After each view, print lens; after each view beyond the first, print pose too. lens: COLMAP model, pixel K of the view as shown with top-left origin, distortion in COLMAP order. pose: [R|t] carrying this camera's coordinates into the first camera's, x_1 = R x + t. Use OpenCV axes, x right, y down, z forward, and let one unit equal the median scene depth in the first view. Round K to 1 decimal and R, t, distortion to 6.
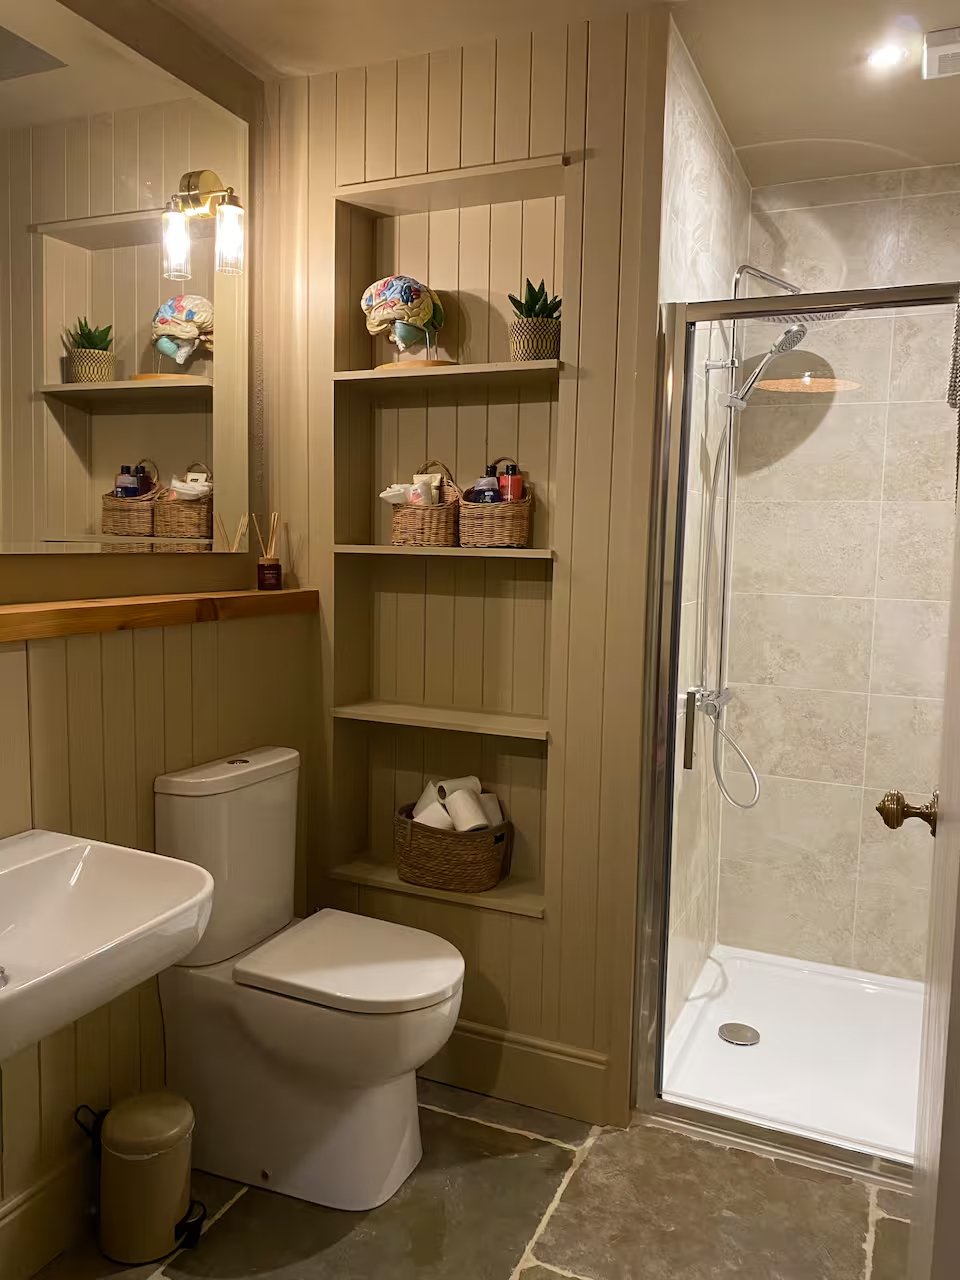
lens RADIAL K [[955.0, 0, 480.0], [0, 955.0, 640.0], [0, 0, 1]] dist [0.020693, -0.052092]
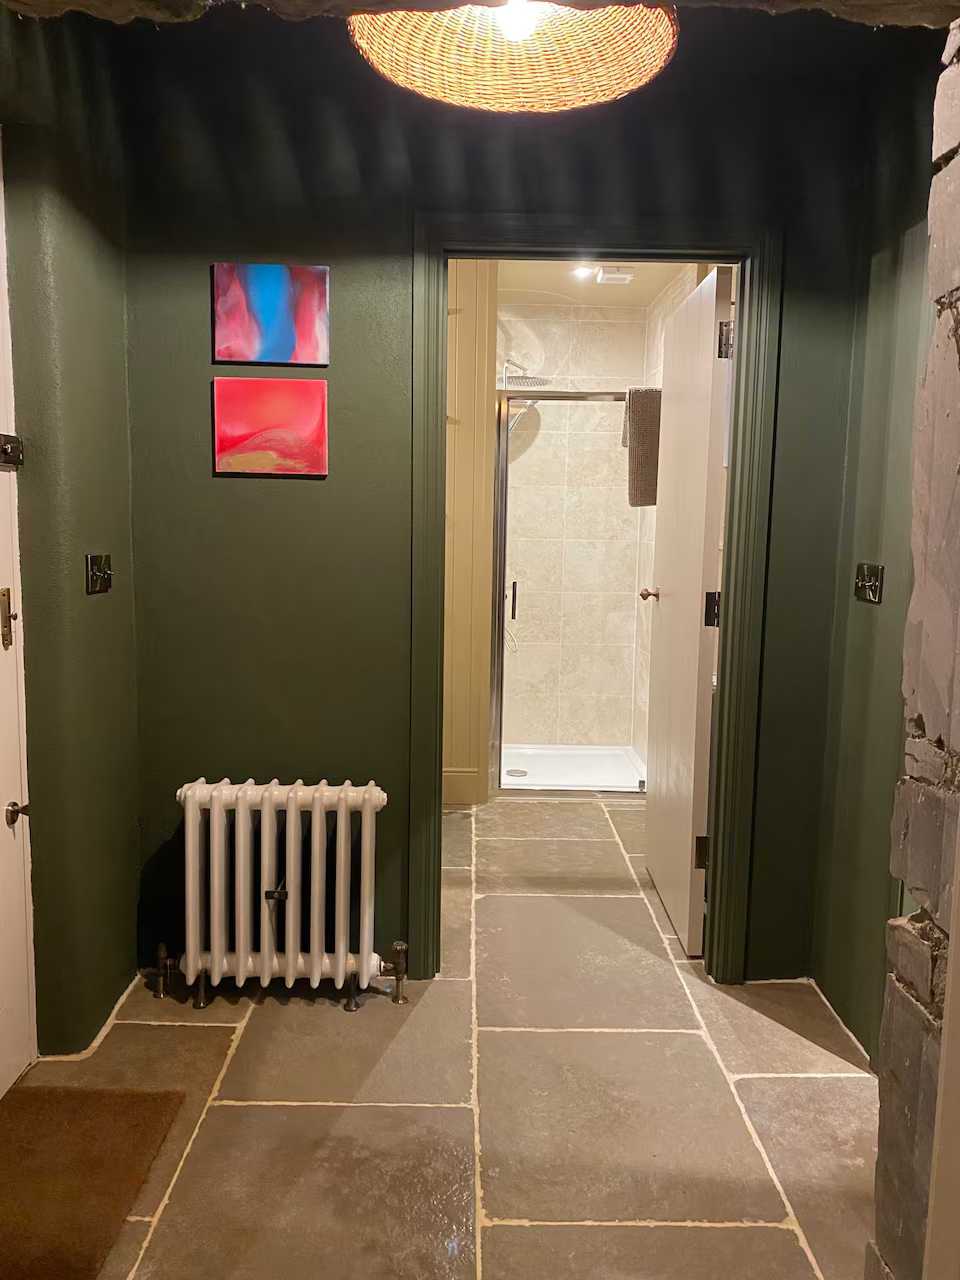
lens RADIAL K [[955.7, 0, 480.0], [0, 955.7, 640.0], [0, 0, 1]] dist [0.068005, -0.091757]
pose [[0.909083, -0.059275, 0.412376, -0.655957], [0.043090, 0.997896, 0.048446, 0.069100], [-0.414380, -0.026272, 0.909725, -0.795206]]
